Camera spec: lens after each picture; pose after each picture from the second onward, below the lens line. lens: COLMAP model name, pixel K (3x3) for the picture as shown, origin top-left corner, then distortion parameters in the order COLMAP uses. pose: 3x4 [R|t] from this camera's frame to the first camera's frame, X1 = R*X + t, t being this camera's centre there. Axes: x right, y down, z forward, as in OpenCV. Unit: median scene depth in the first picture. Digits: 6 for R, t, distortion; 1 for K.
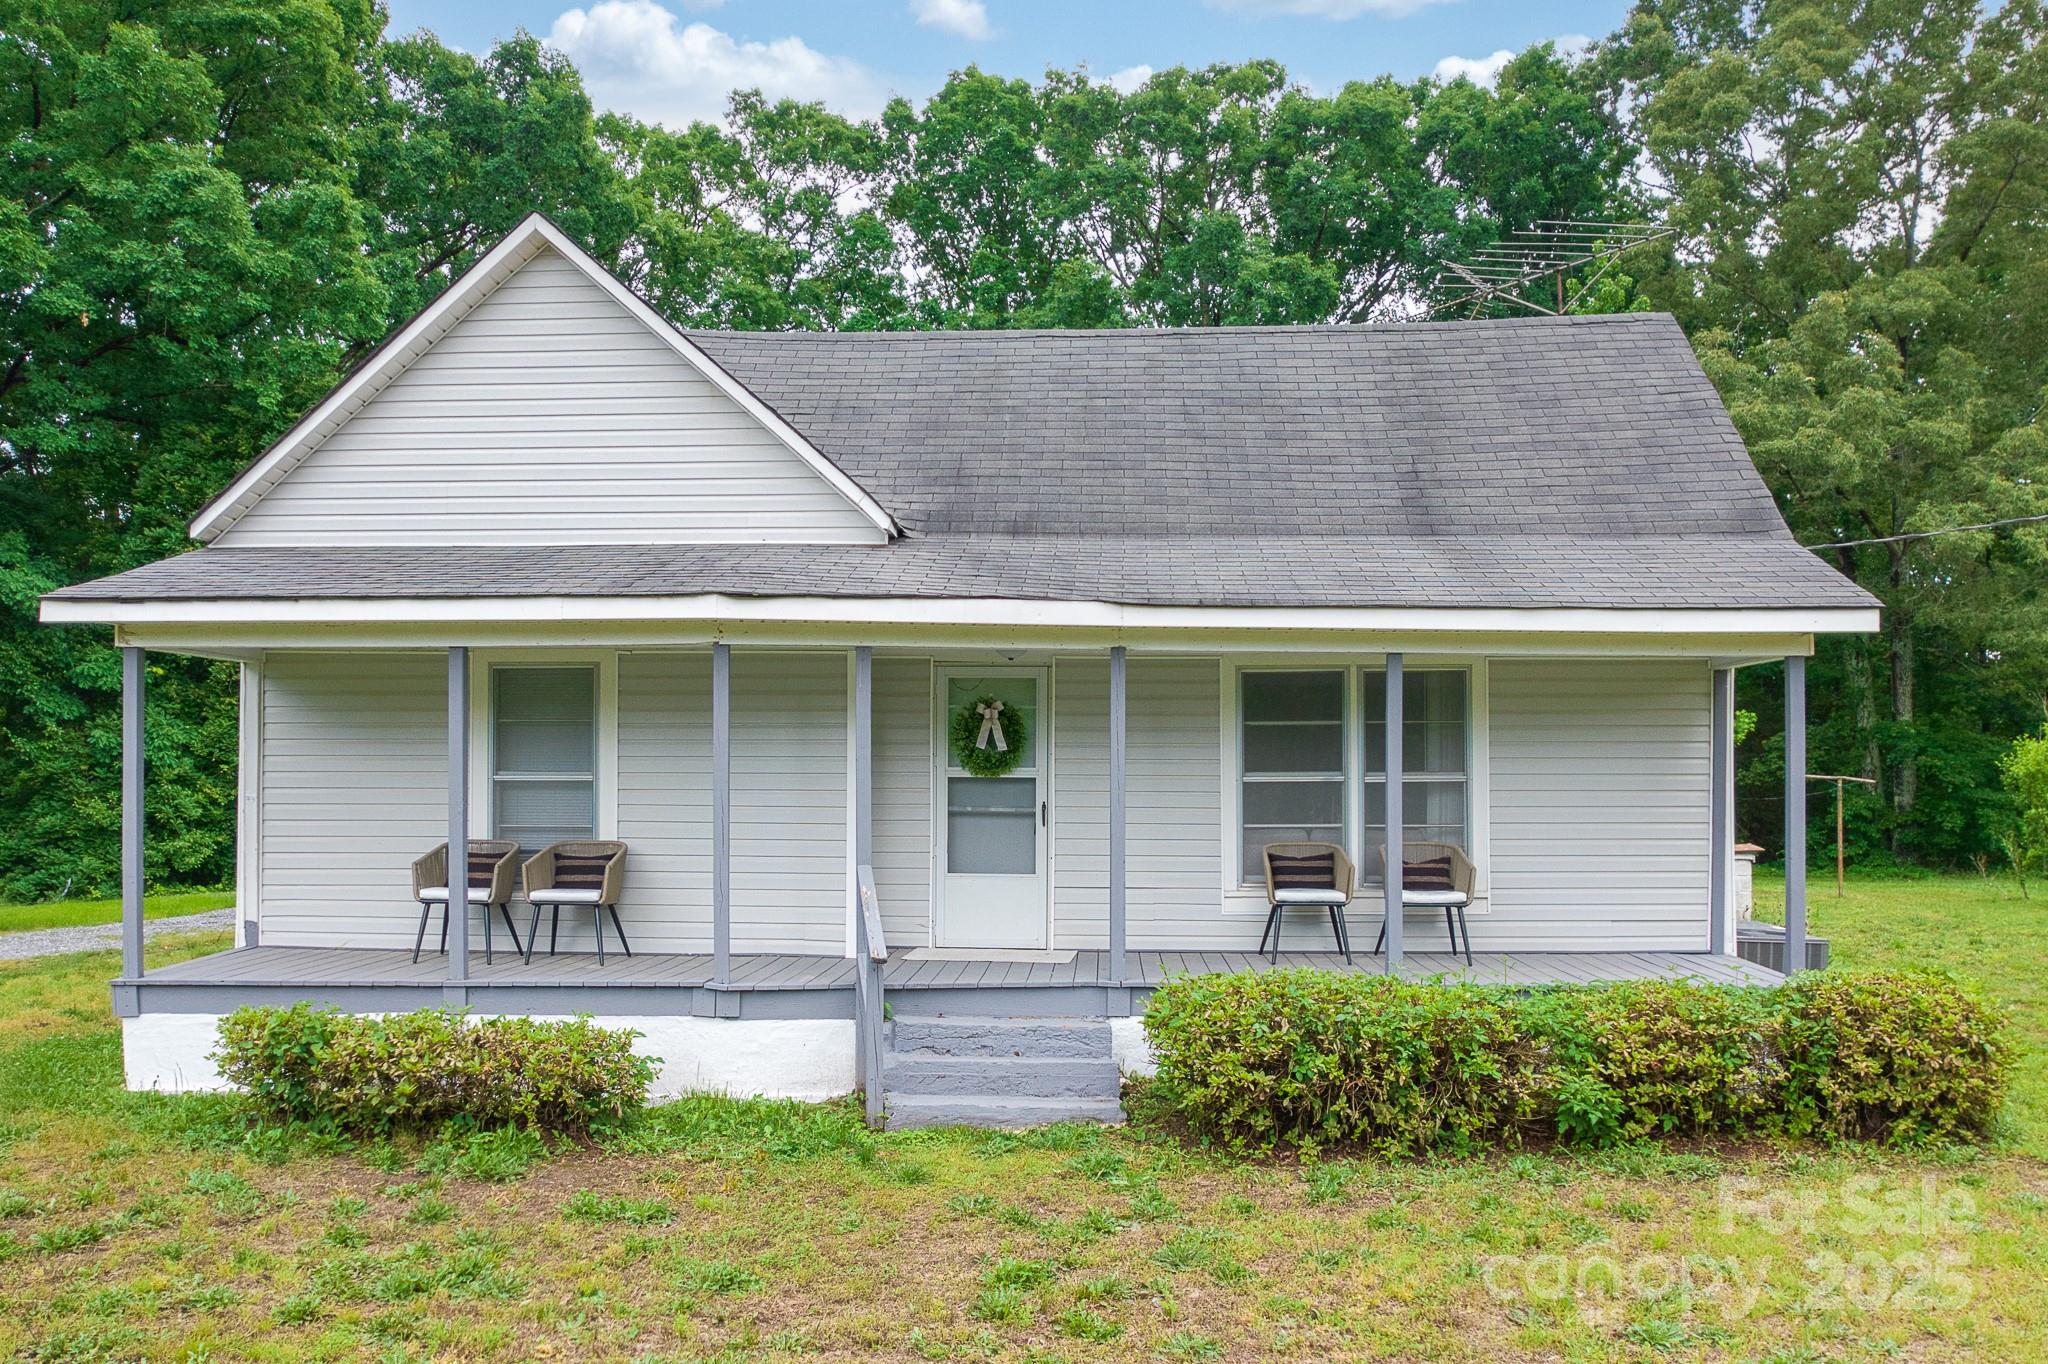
lens RADIAL K [[1710.0, 0, 1001.7], [0, 1710.0, 783.5], [0, 0, 1]] dist [-0.084193, 0.068614]
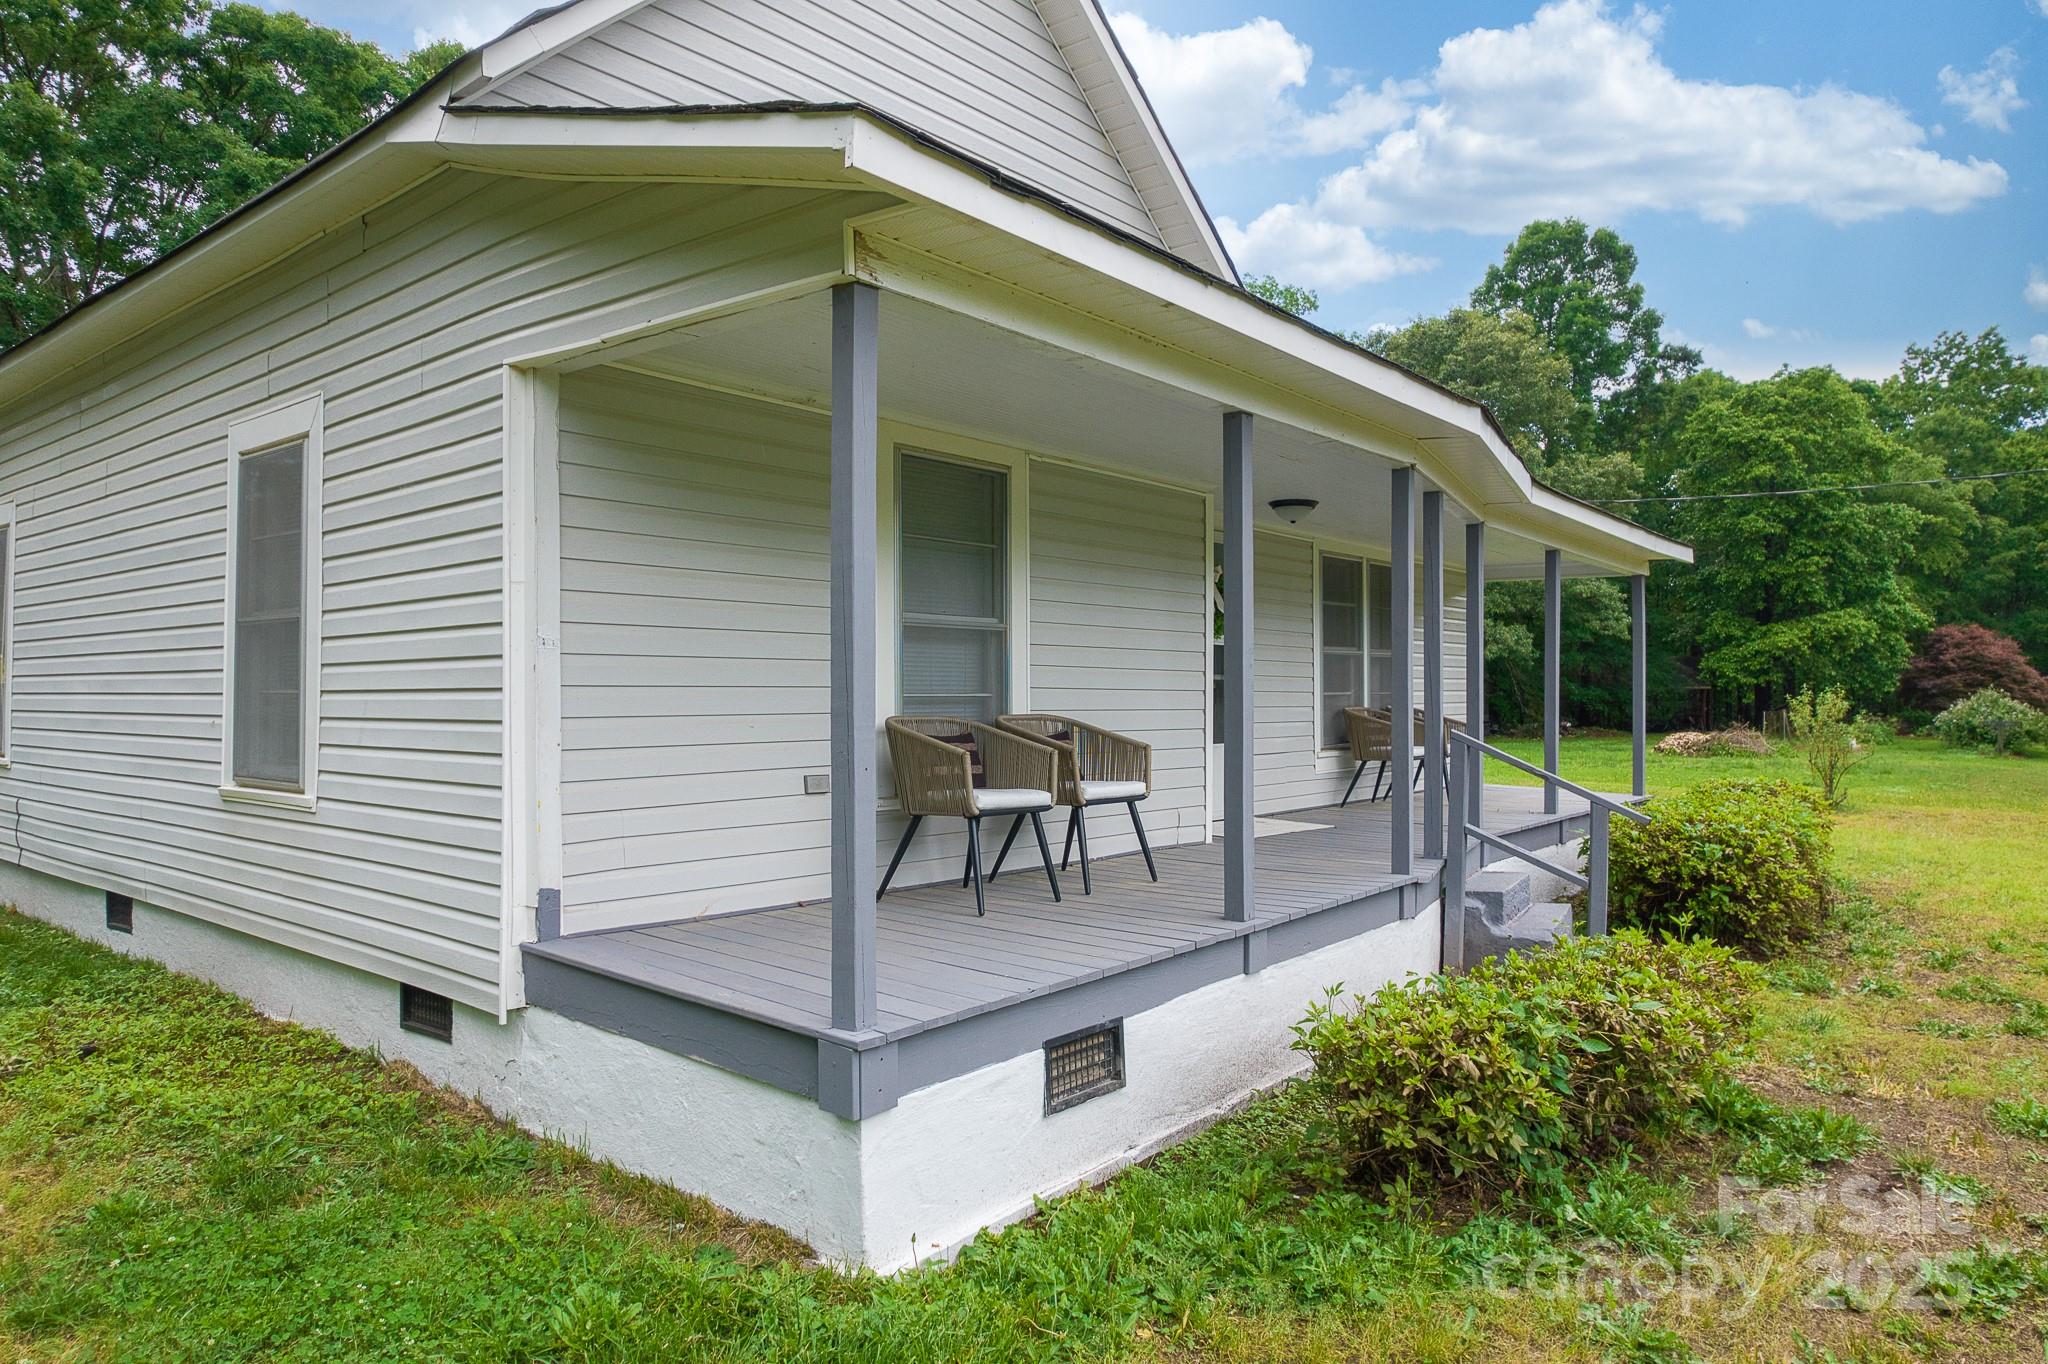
lens RADIAL K [[1310.3, 0, 1036.1], [0, 1310.3, 687.6], [0, 0, 1]] dist [-0.083599, 0.074912]
pose [[0.585919, 0.000885, 0.810369, -0.663211], [0.000701, 0.999998, -0.001599, 0.022362], [-0.810369, 0.001505, 0.585917, 0.653655]]
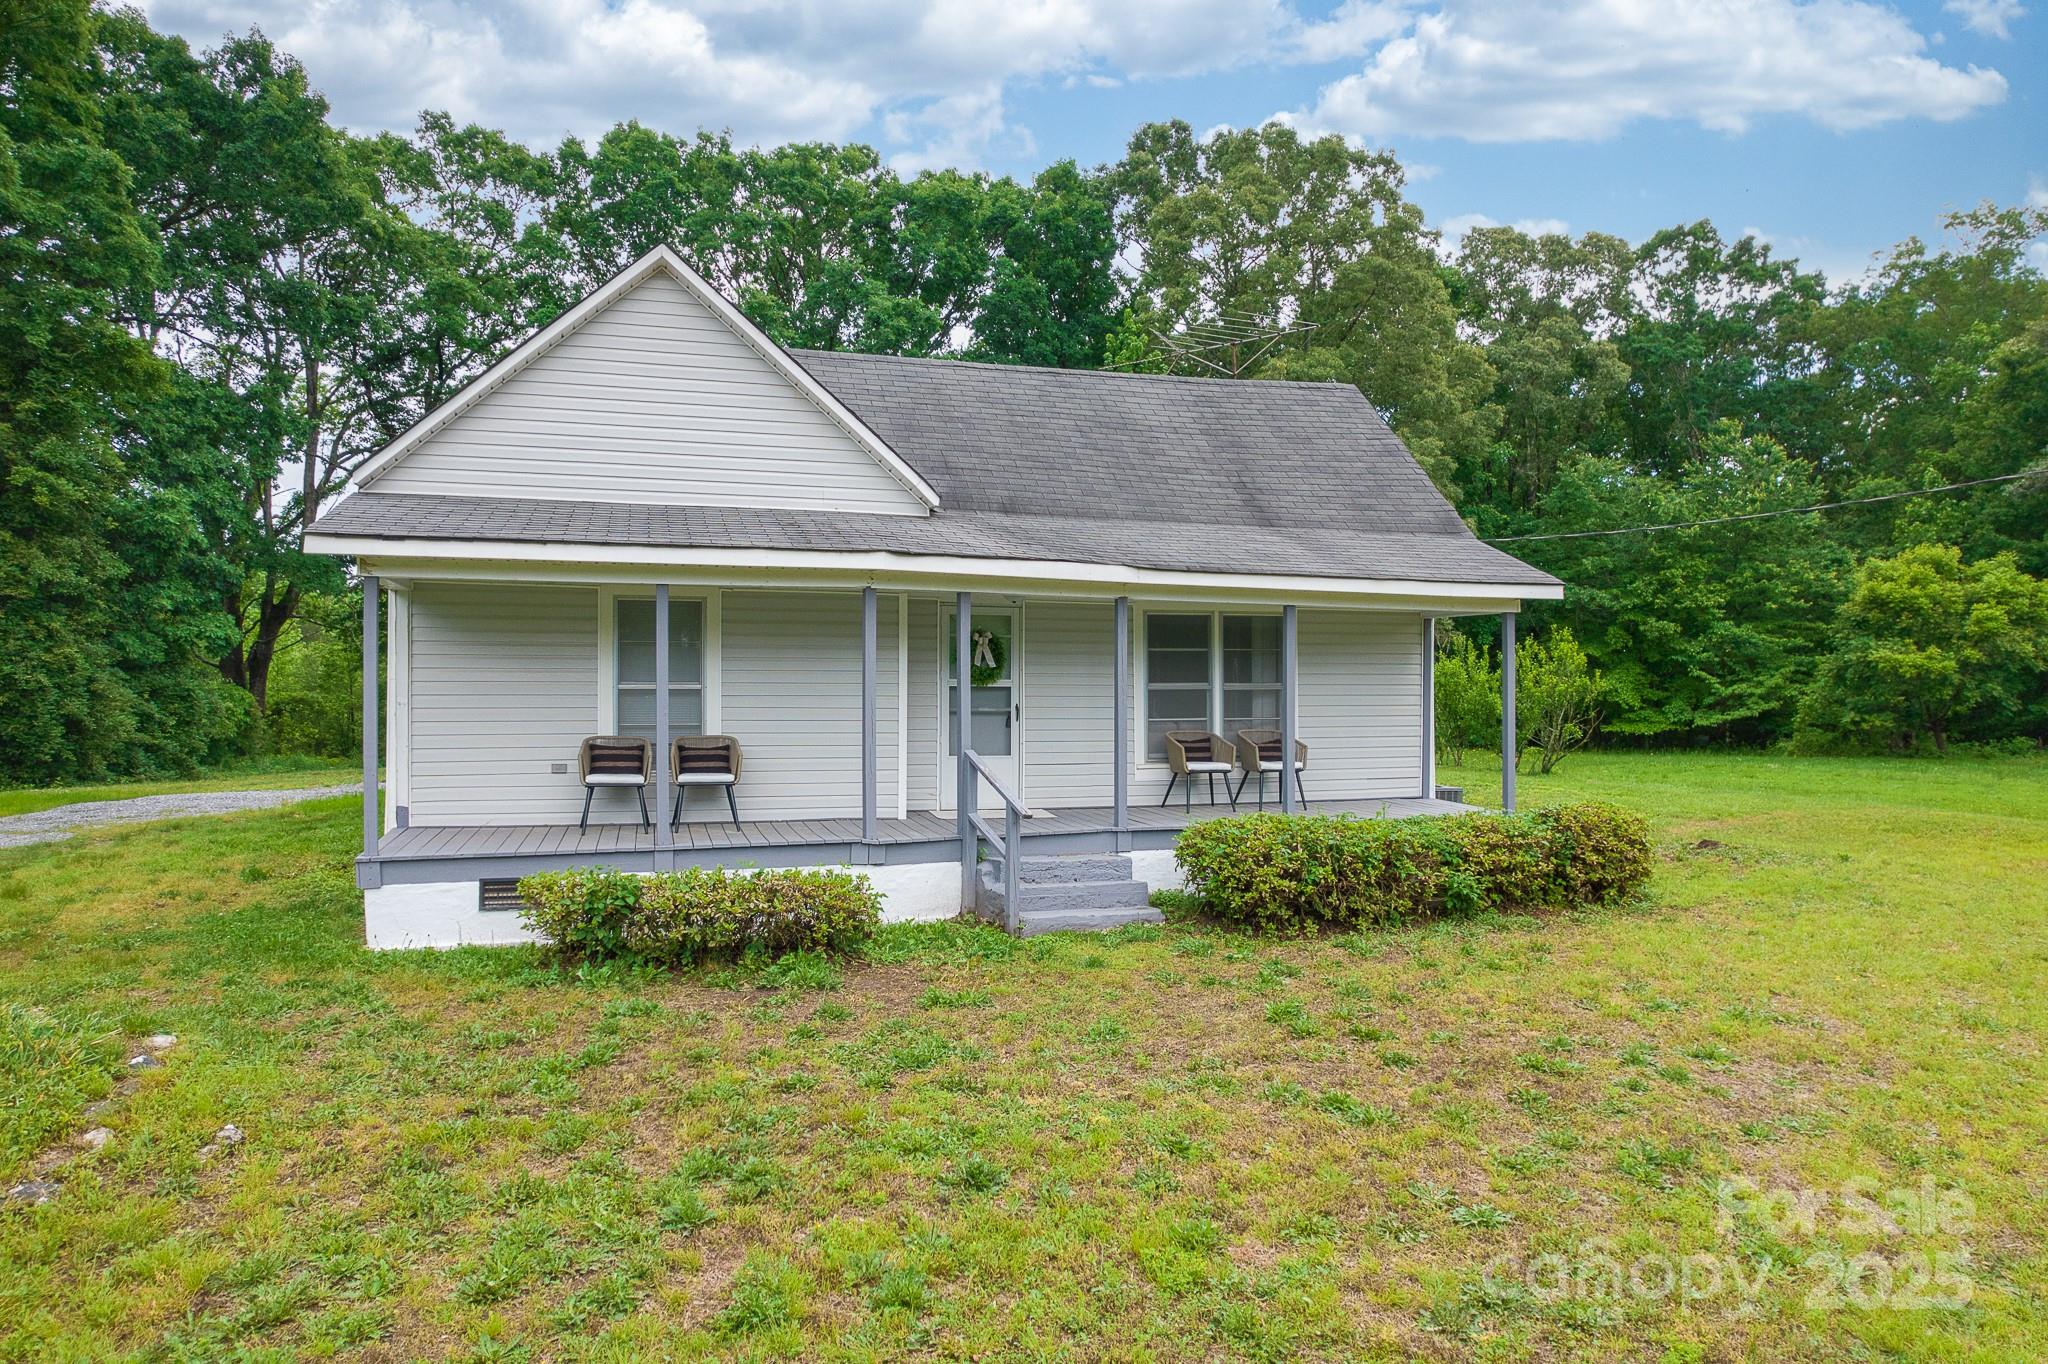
lens RADIAL K [[1310.3, 0, 1036.1], [0, 1310.3, 687.6], [0, 0, 1]] dist [-0.083599, 0.074912]
pose [[0.936231, -0.000190, 0.351385, -0.342019], [0.000705, 0.999999, -0.001337, -0.001269], [-0.351385, 0.001499, 0.936230, -0.012913]]
